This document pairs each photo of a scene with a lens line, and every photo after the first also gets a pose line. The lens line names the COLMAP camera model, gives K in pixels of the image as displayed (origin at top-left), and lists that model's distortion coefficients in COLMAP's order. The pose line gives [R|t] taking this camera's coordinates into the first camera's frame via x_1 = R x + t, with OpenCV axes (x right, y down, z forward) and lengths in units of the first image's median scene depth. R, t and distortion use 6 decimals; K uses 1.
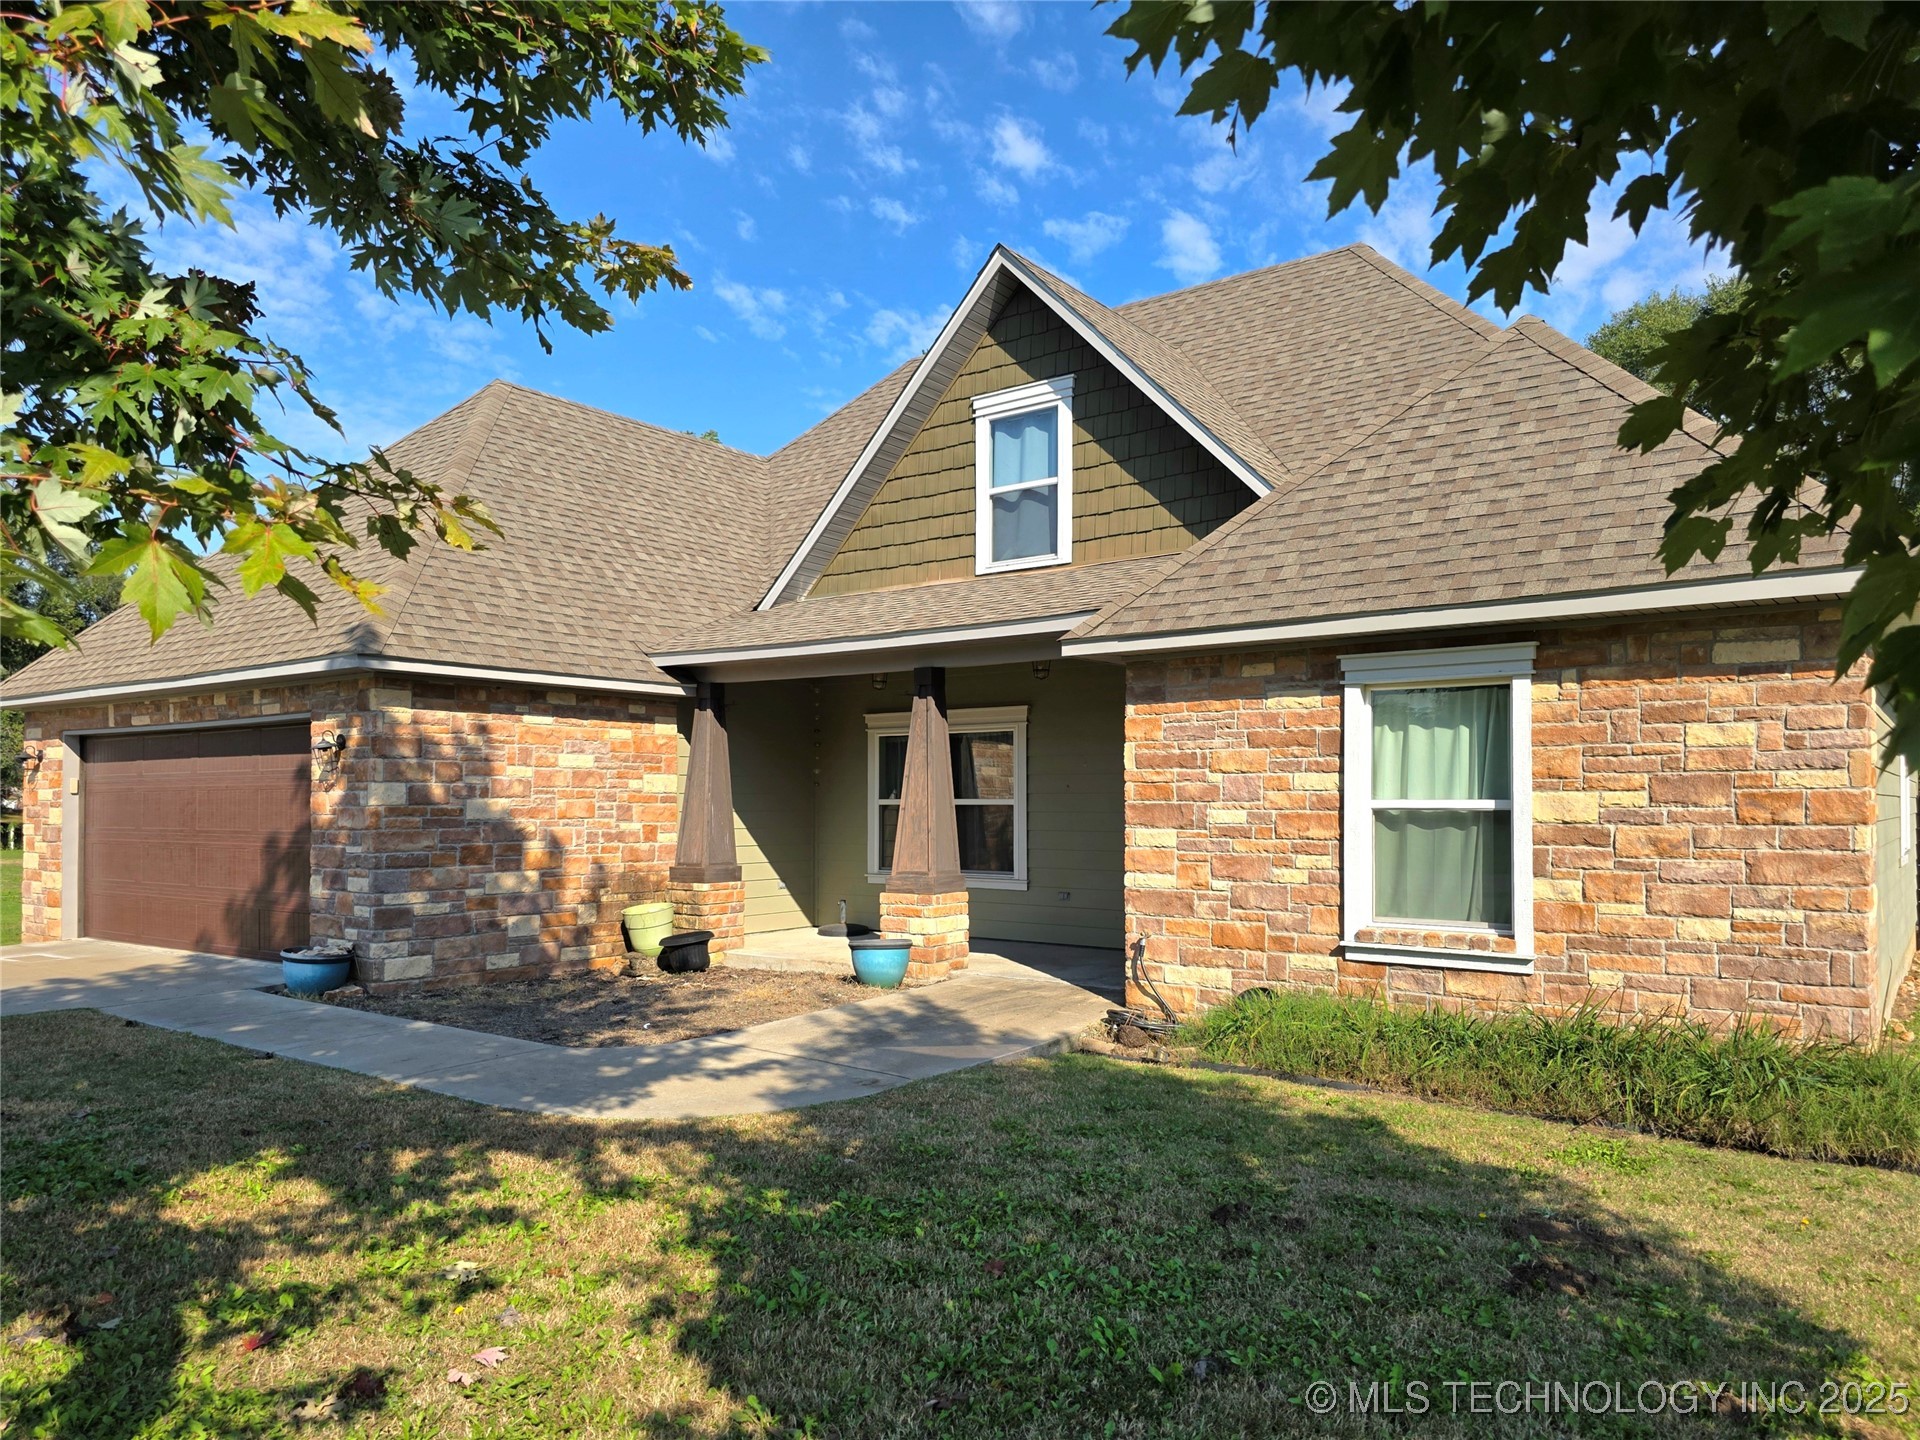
lens RADIAL K [[1327.7, 0, 807.8], [0, 1327.7, 748.7], [0, 0, 1]] dist [0.051264, -0.001072]
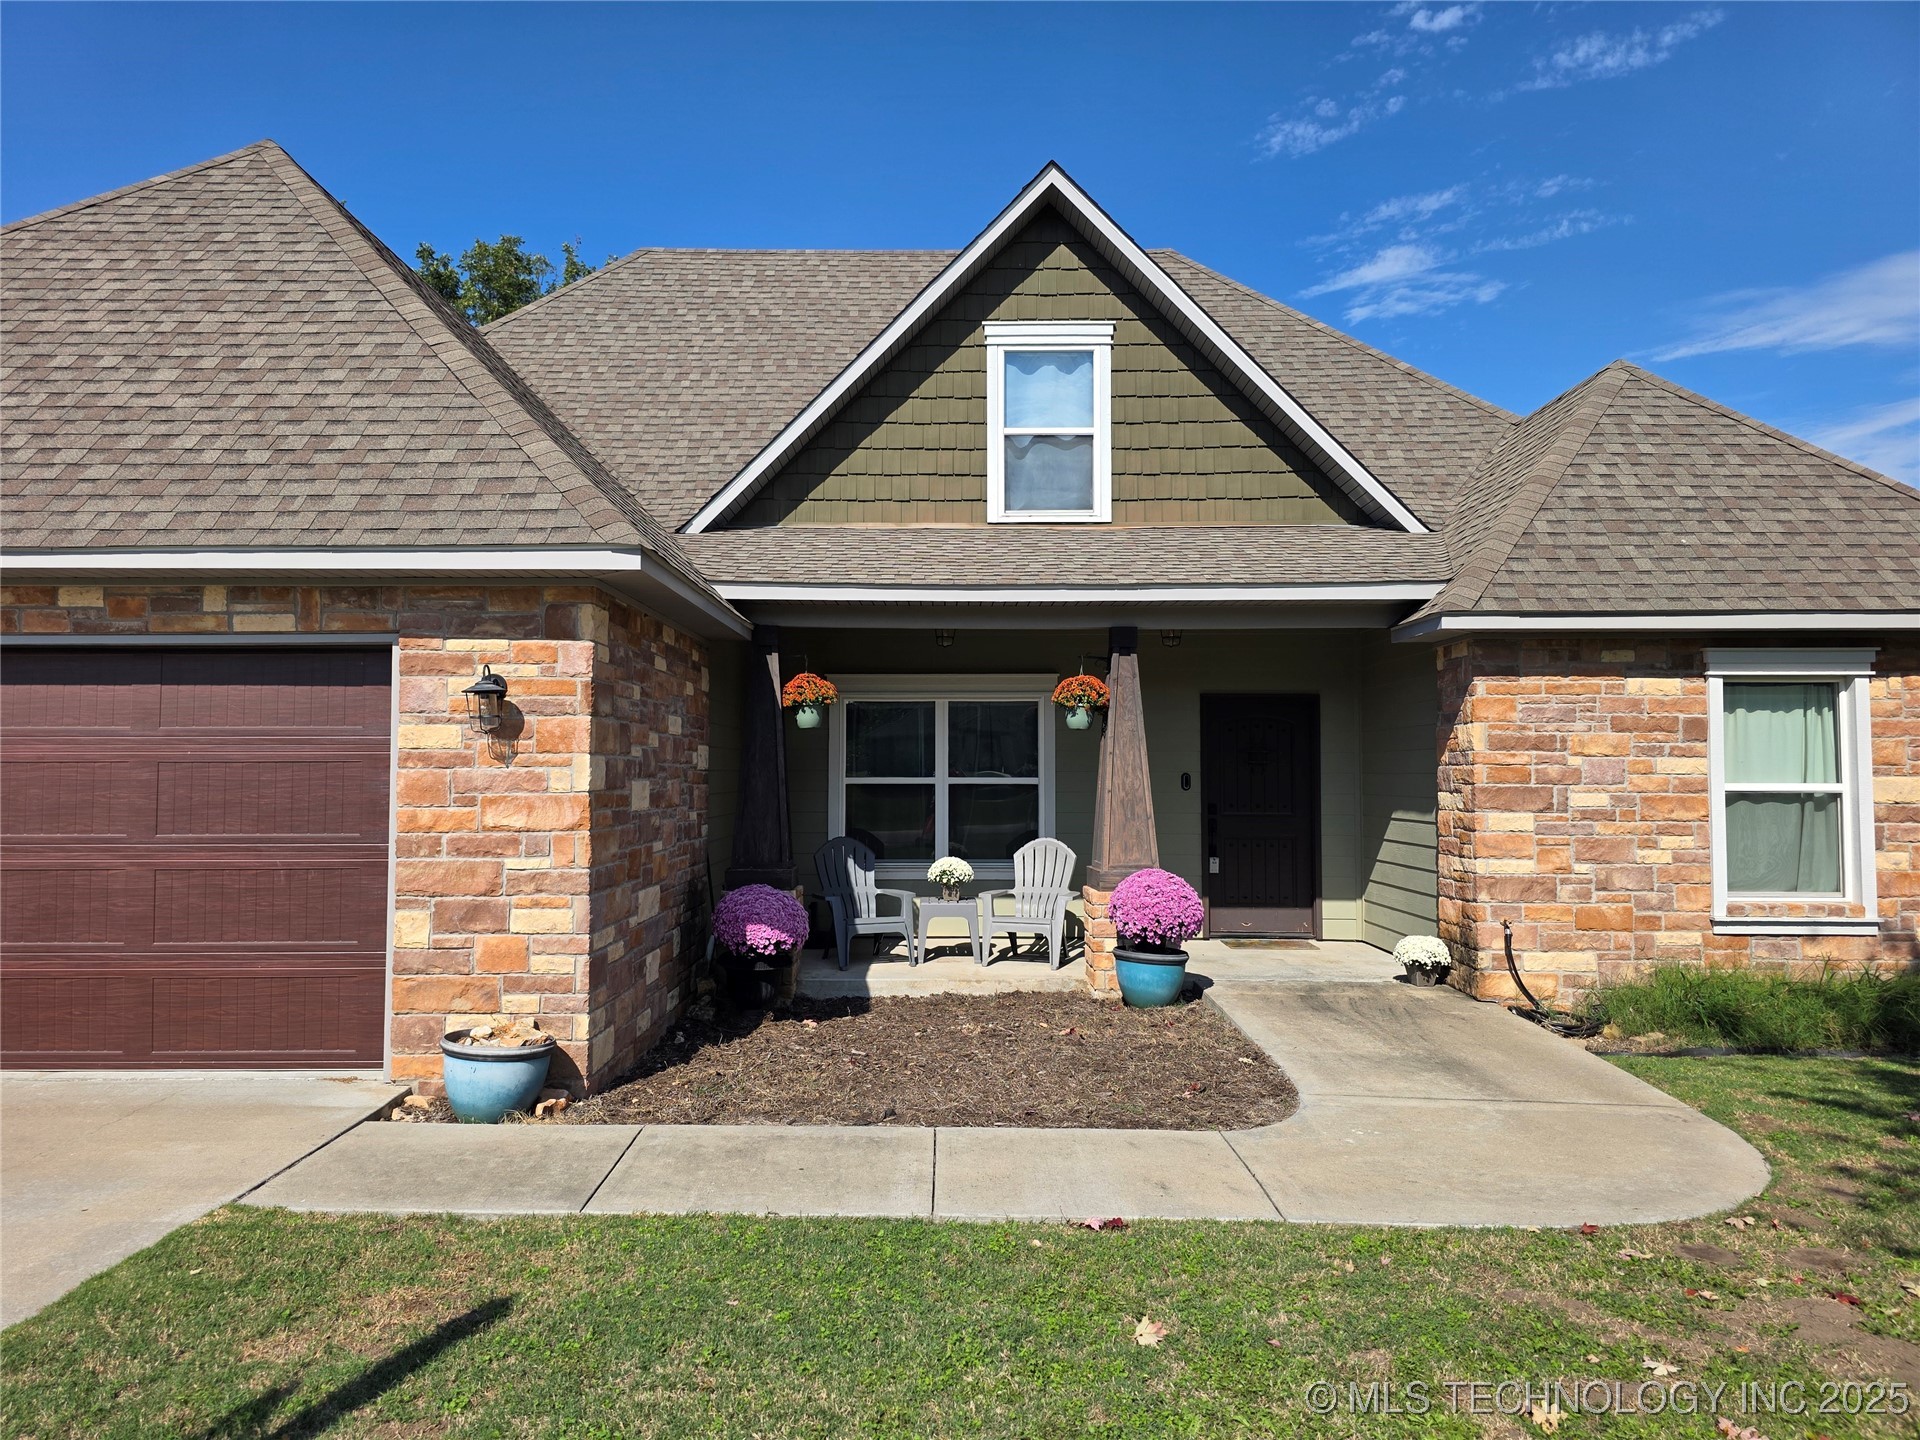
lens RADIAL K [[1391.1, 0, 904.5], [0, 1391.1, 706.0], [0, 0, 1]] dist [0.087703, -0.099087]
pose [[0.786921, 0.031827, 0.616232, -0.728151], [-0.026180, 0.999492, -0.018190, 0.012766], [-0.616498, -0.001819, 0.787354, 0.466836]]
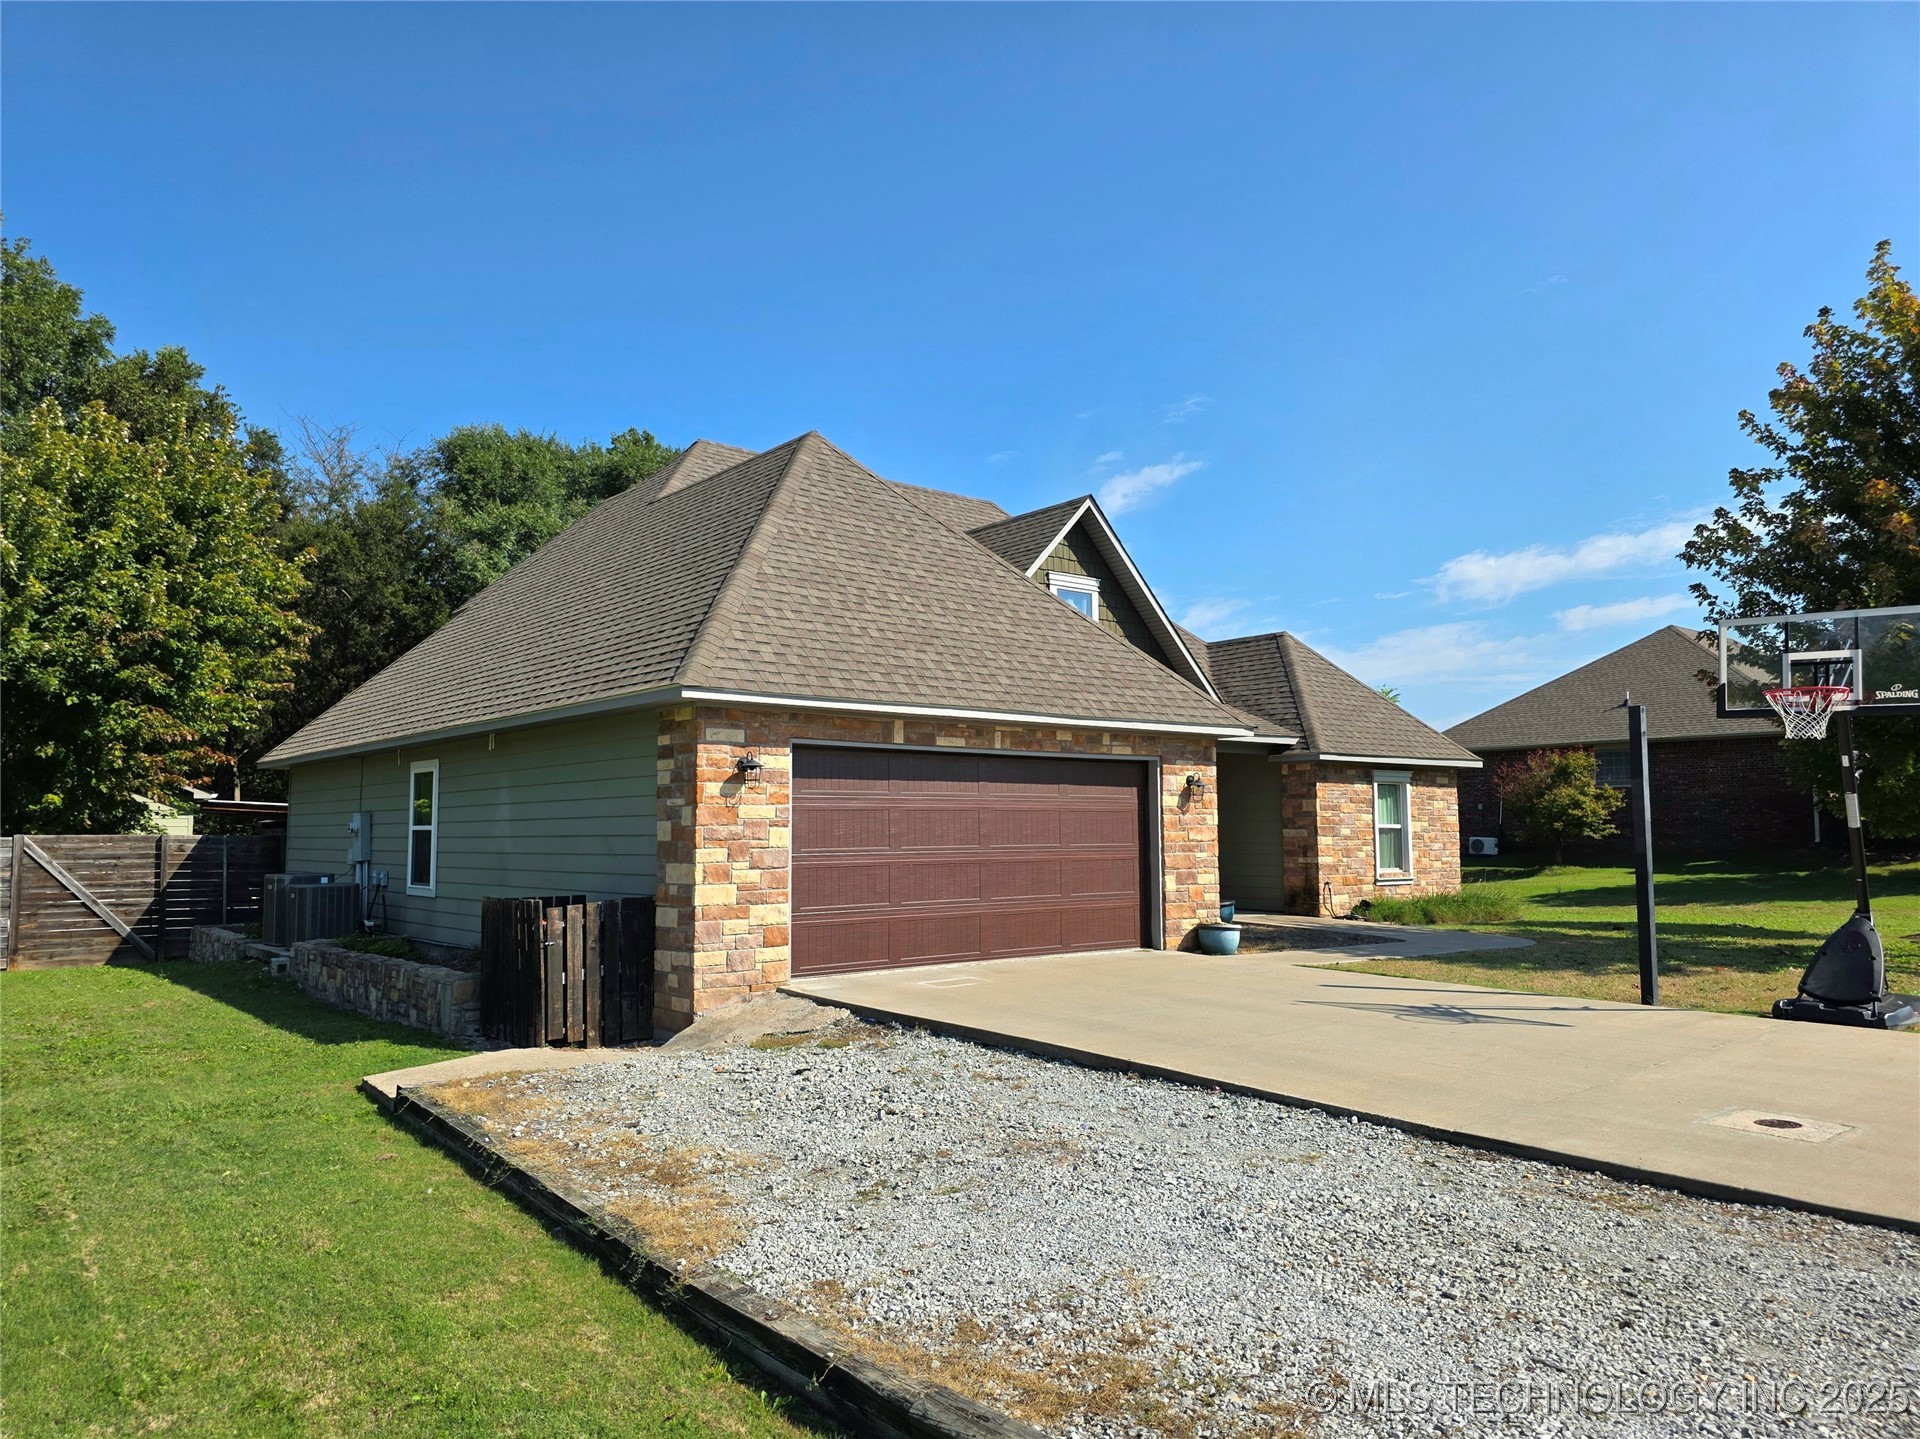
lens RADIAL K [[1424.4, 0, 970.1], [0, 1424.4, 725.5], [0, 0, 1]] dist [0.075827, -0.083465]
pose [[0.179812, 0.075446, 0.980804, -2.328319], [-0.033951, 0.996936, -0.070463, 0.063605], [-0.983115, -0.020629, 0.181823, 1.168858]]
